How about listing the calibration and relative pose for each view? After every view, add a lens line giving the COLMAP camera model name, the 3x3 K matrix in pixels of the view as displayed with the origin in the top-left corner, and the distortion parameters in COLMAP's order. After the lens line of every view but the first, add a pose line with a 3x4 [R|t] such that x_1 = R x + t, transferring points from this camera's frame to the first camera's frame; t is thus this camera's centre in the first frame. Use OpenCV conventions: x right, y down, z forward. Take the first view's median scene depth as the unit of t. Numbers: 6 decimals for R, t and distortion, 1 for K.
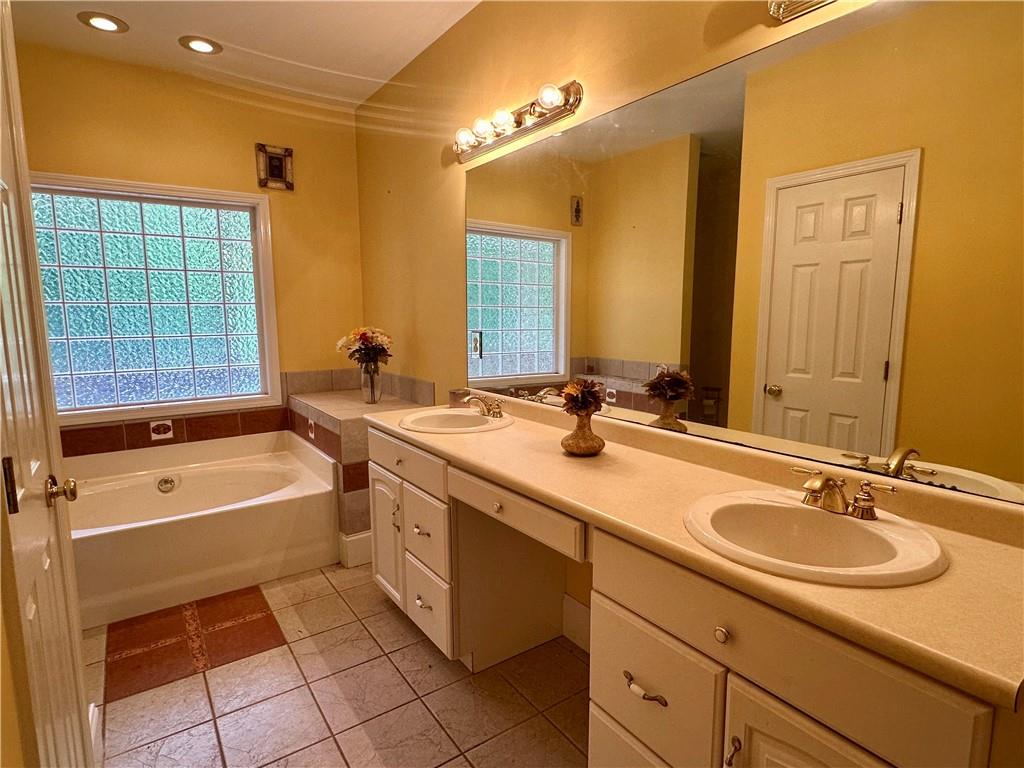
lens RADIAL K [[545.6, 0, 511.2], [0, 545.6, 385.5], [0, 0, 1]] dist [-0.006938, -0.000653]
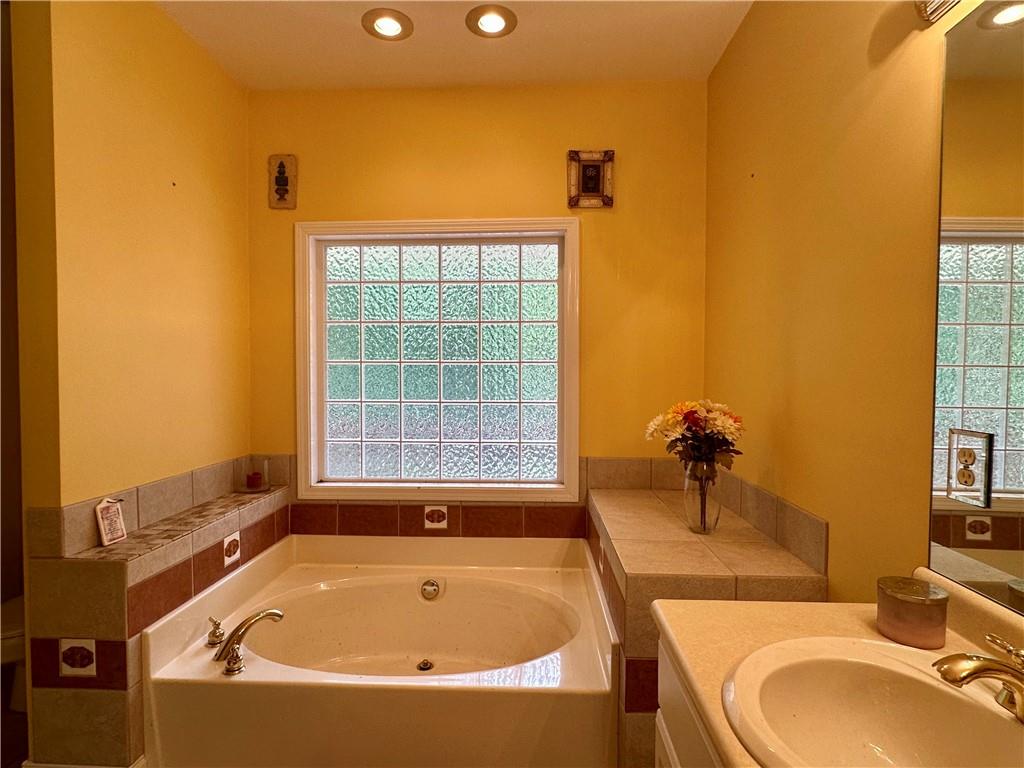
lens RADIAL K [[545.6, 0, 507.5], [0, 545.6, 389.3], [0, 0, 1]] dist [-0.006938, -0.000653]
pose [[0.792719, 0.025105, -0.609070, -0.068425], [-0.088227, 0.993356, -0.073885, -0.055310], [0.603169, 0.112306, 0.789668, 0.395519]]
